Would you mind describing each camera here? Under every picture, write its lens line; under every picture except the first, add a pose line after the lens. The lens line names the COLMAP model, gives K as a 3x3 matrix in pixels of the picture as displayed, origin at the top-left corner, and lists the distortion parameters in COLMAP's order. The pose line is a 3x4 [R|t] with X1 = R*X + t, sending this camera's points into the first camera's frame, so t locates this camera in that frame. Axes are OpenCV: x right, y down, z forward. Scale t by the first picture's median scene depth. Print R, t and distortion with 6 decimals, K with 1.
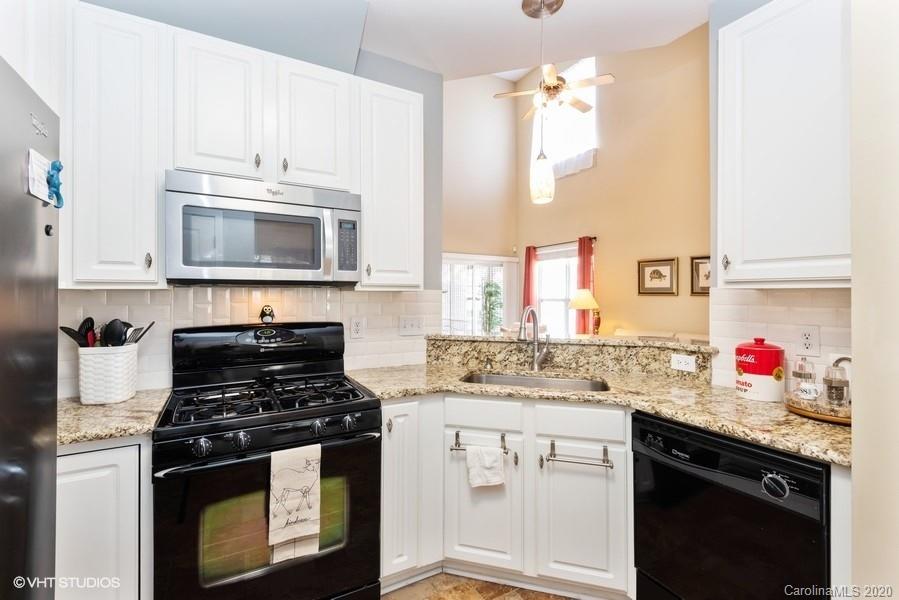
lens RADIAL K [[411.5, 0, 451.8], [0, 411.5, 290.9], [0, 0, 1]] dist [0.021419, -0.004615]
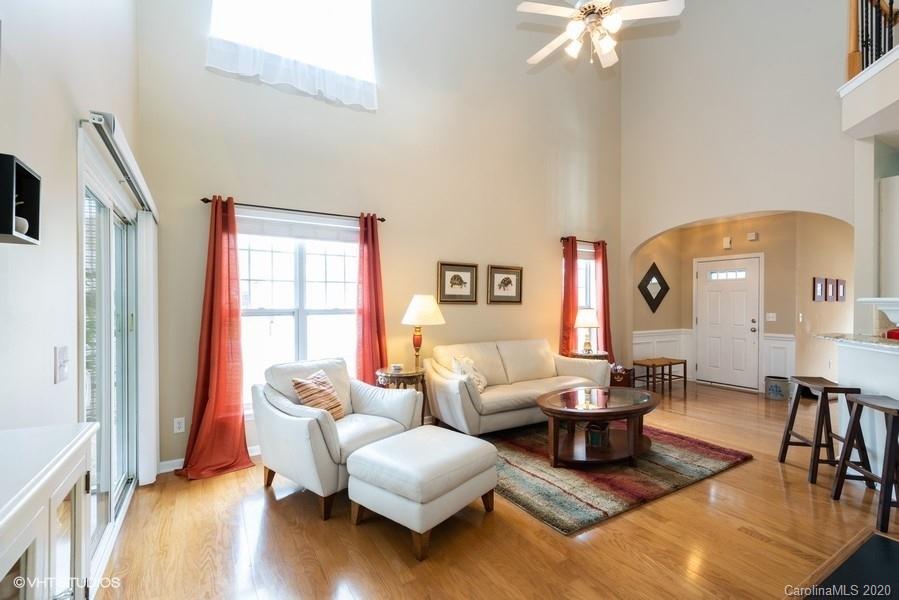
lens RADIAL K [[411.5, 0, 452.1], [0, 411.5, 302.5], [0, 0, 1]] dist [0.021419, -0.004615]
pose [[-0.041038, -0.001737, 0.999156, -0.360205], [-0.013333, 0.999910, 0.001191, 0.006411], [-0.999069, -0.013273, -0.041057, 0.967473]]
